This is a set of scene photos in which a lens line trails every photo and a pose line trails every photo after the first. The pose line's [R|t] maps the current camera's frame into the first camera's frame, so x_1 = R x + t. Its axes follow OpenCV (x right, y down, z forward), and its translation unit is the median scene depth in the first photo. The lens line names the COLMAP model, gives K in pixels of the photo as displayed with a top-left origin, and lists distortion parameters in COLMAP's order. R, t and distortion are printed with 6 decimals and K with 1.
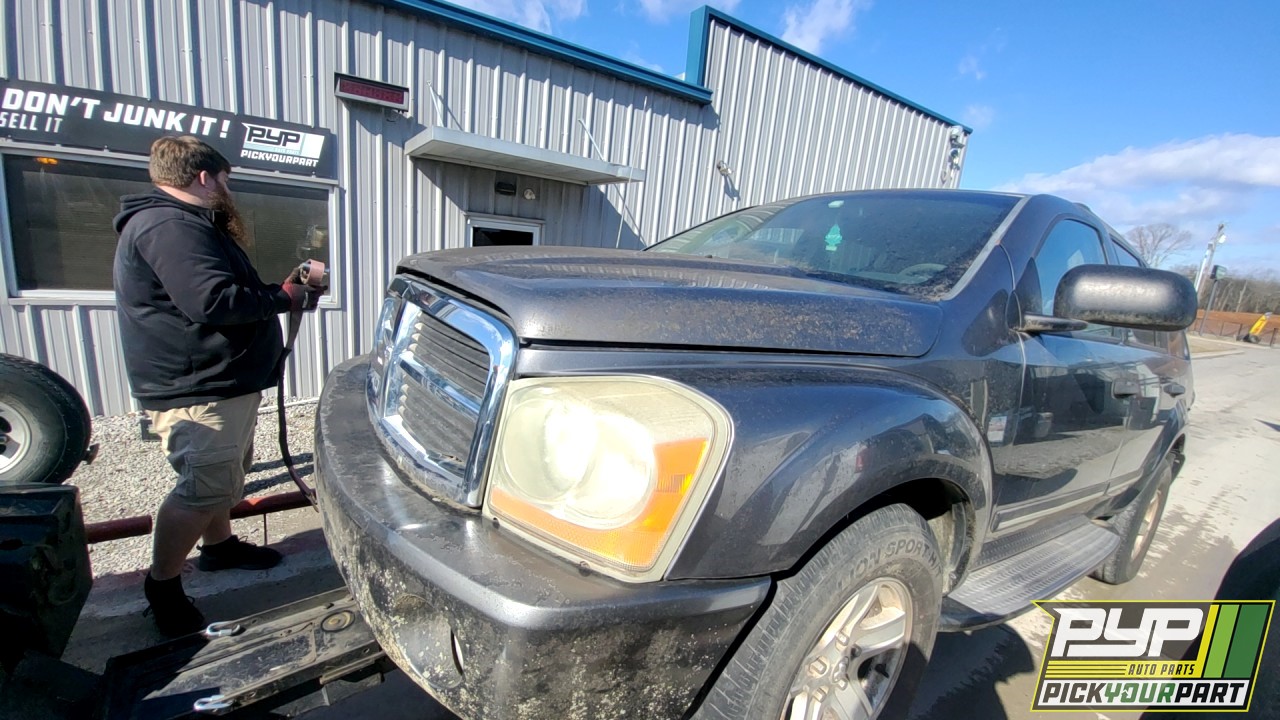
lens RADIAL K [[516.5, 0, 640.0], [0, 516.5, 360.0], [0, 0, 1]] dist [0.002054, -0.012189]
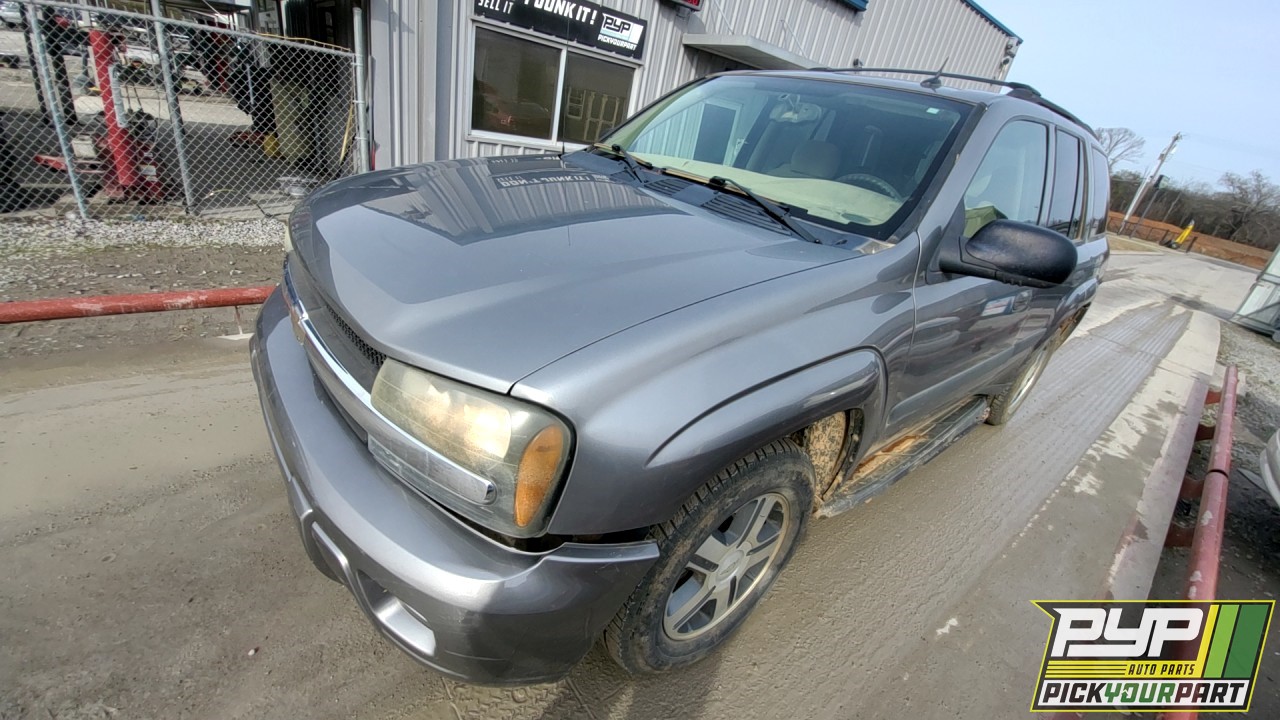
lens RADIAL K [[516.5, 0, 640.0], [0, 516.5, 360.0], [0, 0, 1]] dist [0.002054, -0.012189]
pose [[0.993782, 0.044699, 0.101977, -0.758896], [-0.068419, 0.967716, 0.242578, 0.103944], [-0.087842, -0.248047, 0.964757, -0.591692]]
